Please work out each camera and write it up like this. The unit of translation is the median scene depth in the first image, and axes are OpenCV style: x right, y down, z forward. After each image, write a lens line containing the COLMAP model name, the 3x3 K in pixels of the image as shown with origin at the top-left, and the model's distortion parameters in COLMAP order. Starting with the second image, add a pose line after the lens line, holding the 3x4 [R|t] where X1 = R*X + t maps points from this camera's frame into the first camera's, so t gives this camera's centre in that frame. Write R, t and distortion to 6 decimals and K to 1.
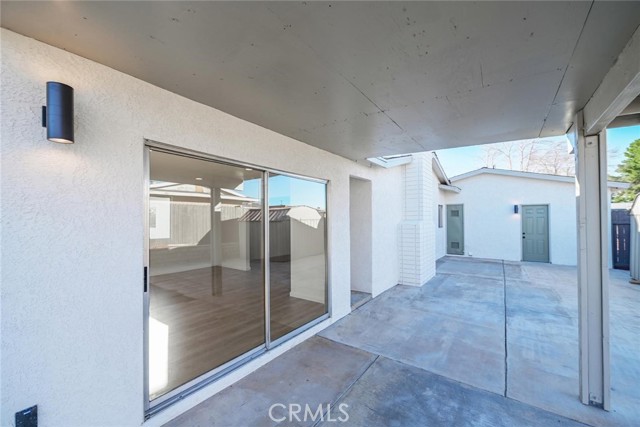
lens RADIAL K [[253.9, 0, 321.7], [0, 253.9, 215.2], [0, 0, 1]] dist [-0.009893, -0.000586]
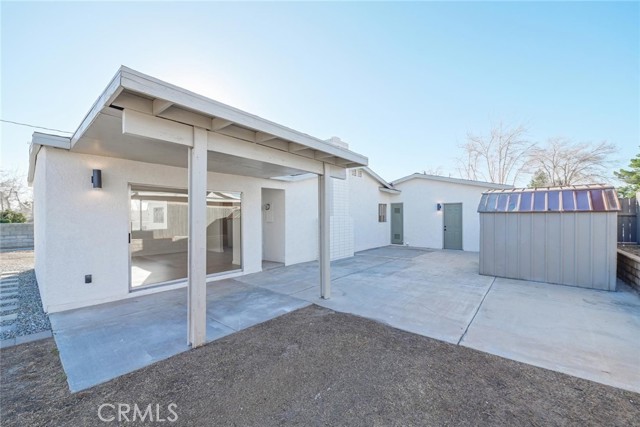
lens RADIAL K [[253.9, 0, 322.4], [0, 253.9, 215.3], [0, 0, 1]] dist [-0.009893, -0.000586]
pose [[0.997945, -0.003644, -0.063974, 0.540253], [0.004286, 0.999942, 0.009905, 0.003820], [0.063934, -0.010159, 0.997902, -0.540448]]
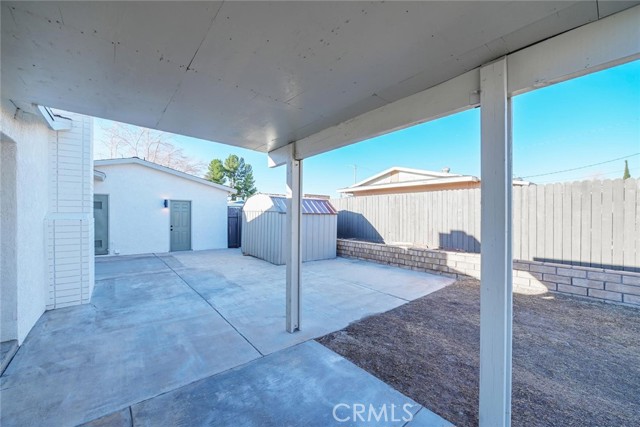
lens RADIAL K [[253.9, 0, 323.0], [0, 253.9, 216.7], [0, 0, 1]] dist [-0.009893, -0.000586]
pose [[0.244642, -0.004011, 0.969605, -0.185426], [-0.025339, 0.999623, 0.010529, 0.006731], [-0.969282, -0.027145, 0.244448, 0.197302]]
